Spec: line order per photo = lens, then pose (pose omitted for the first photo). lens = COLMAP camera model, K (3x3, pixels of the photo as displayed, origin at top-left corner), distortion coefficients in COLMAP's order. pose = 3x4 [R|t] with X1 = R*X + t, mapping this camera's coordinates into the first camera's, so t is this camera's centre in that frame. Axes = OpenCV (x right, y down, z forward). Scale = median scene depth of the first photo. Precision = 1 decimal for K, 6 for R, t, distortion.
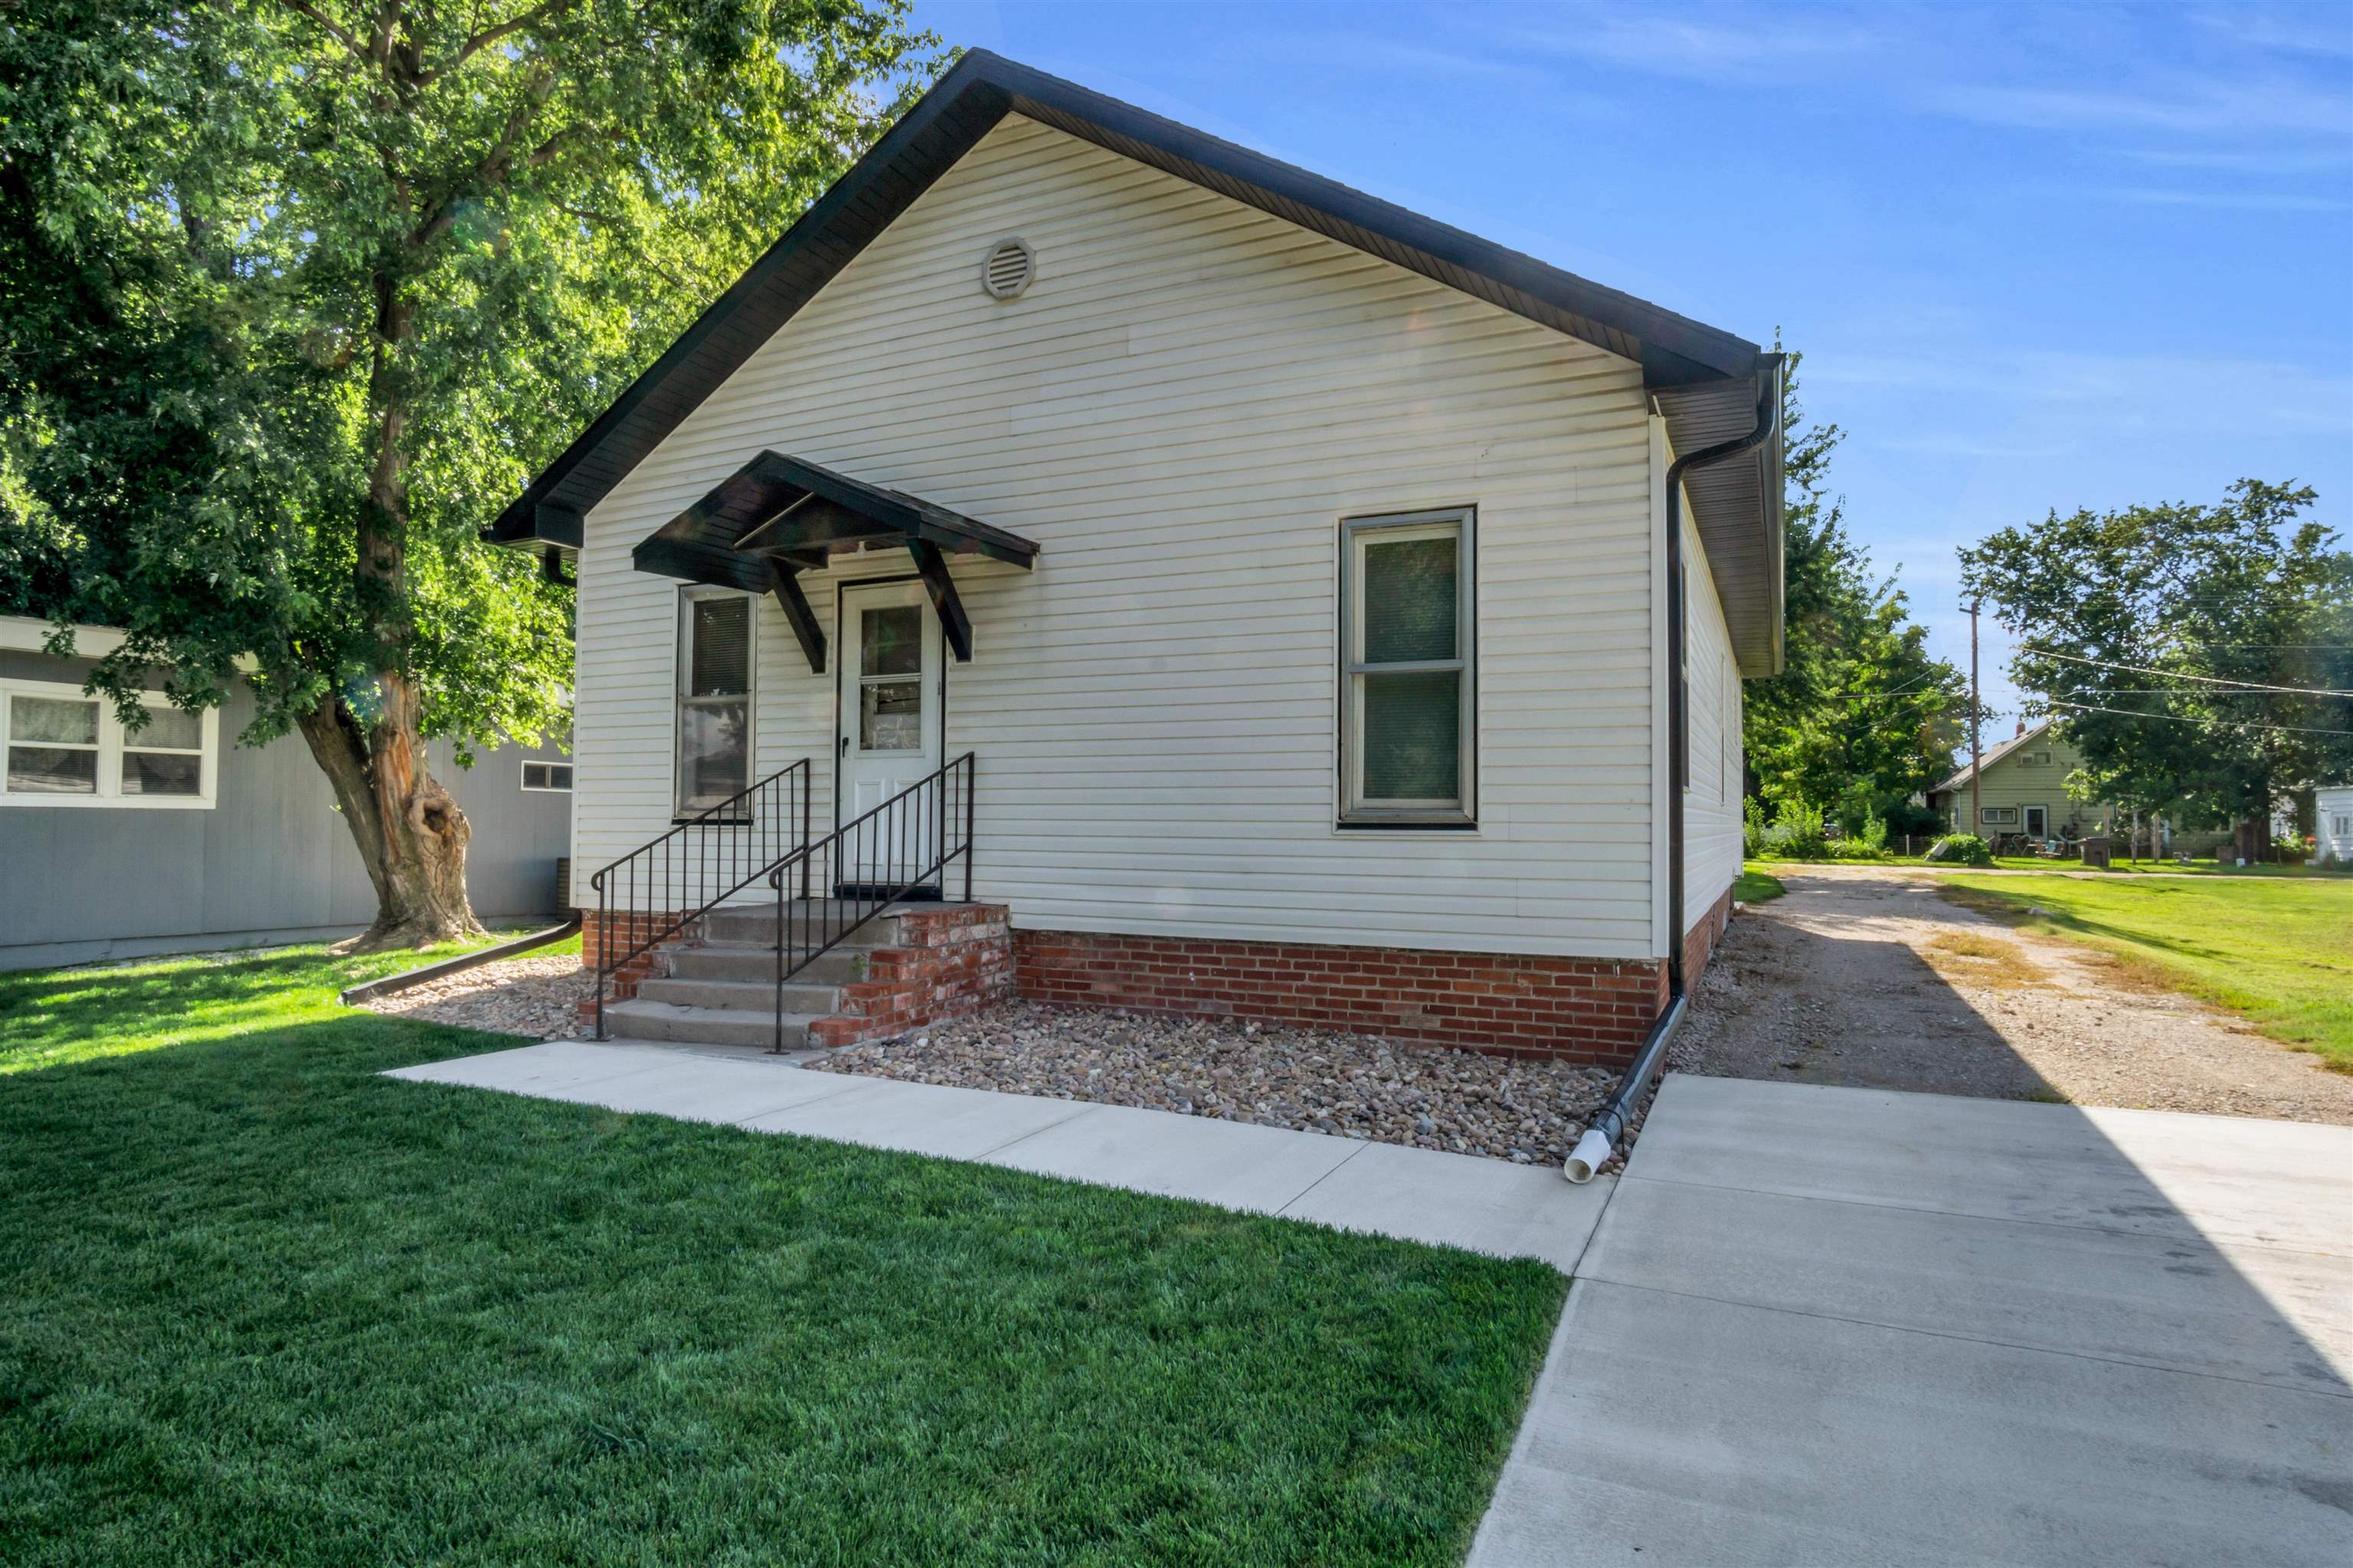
lens RADIAL K [[1272.4, 0, 1176.5], [0, 1272.4, 784.0], [0, 0, 1]] dist [-0.024890, 0.001239]
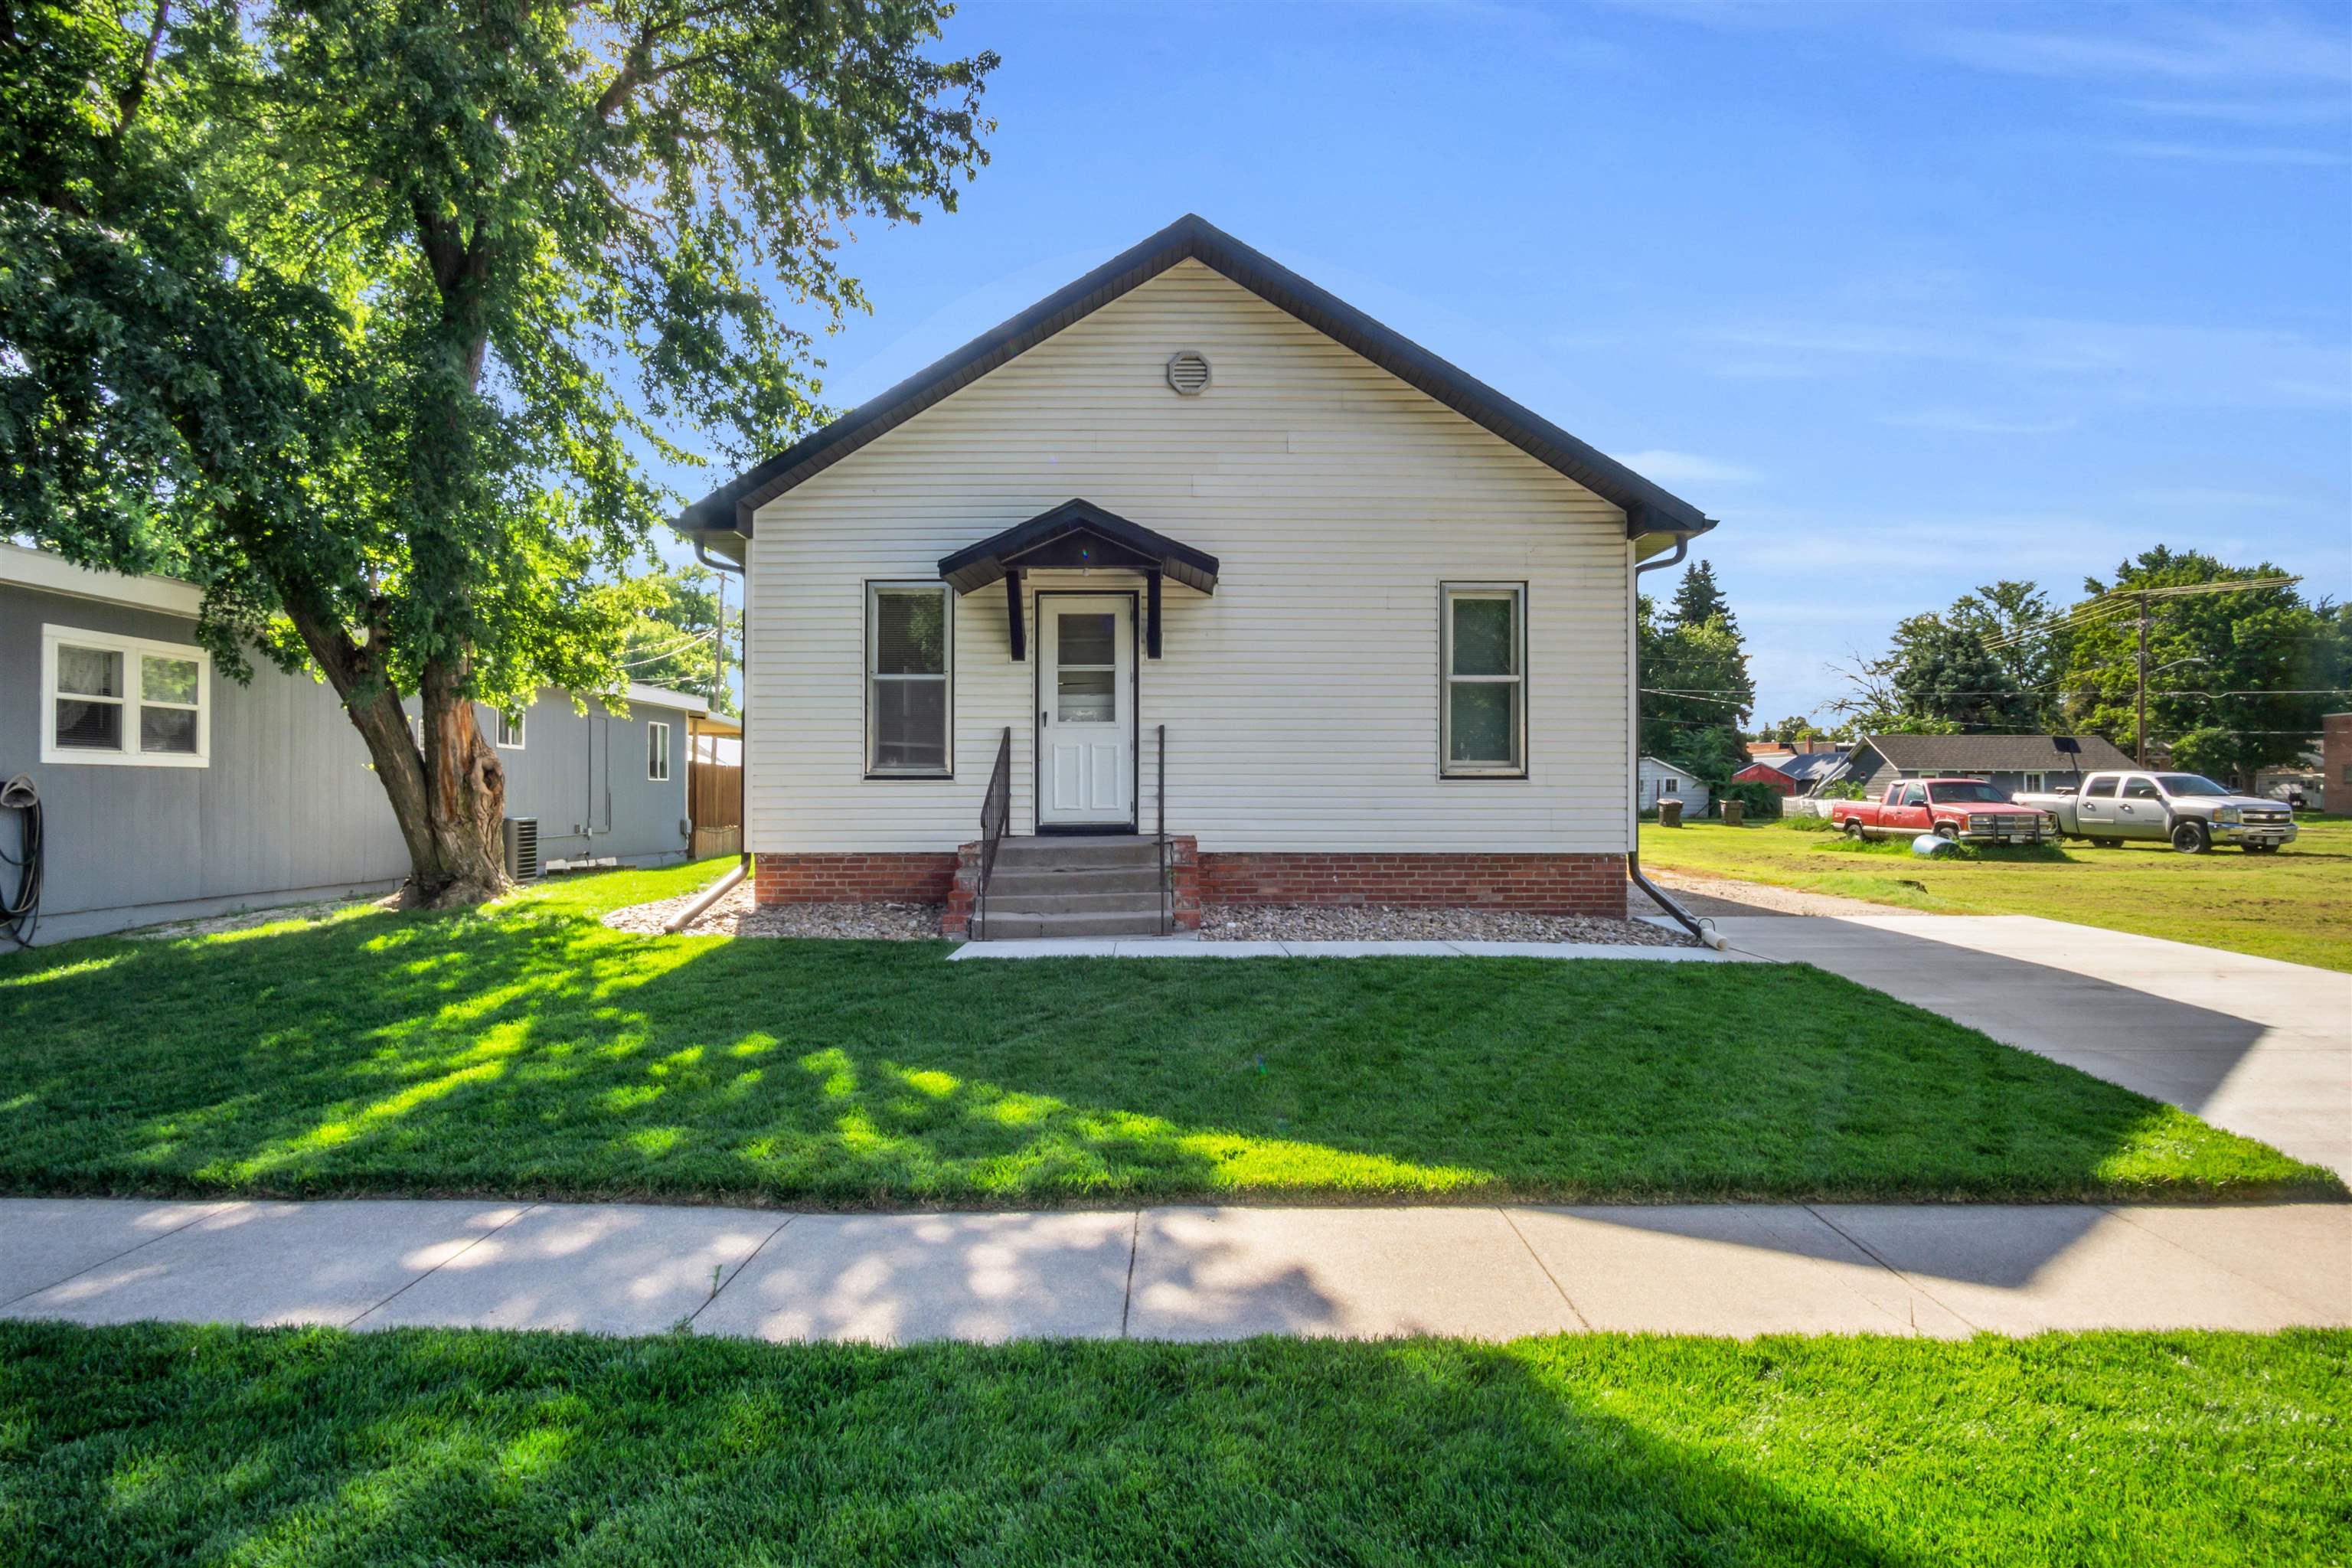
lens RADIAL K [[1271.8, 0, 1176.0], [0, 1271.8, 784.0], [0, 0, 1]] dist [-0.024890, 0.001239]
pose [[0.902722, -0.002669, 0.430216, -0.740300], [-0.008162, 0.999695, 0.023328, 0.006104], [-0.430147, -0.024570, 0.902424, -0.245189]]
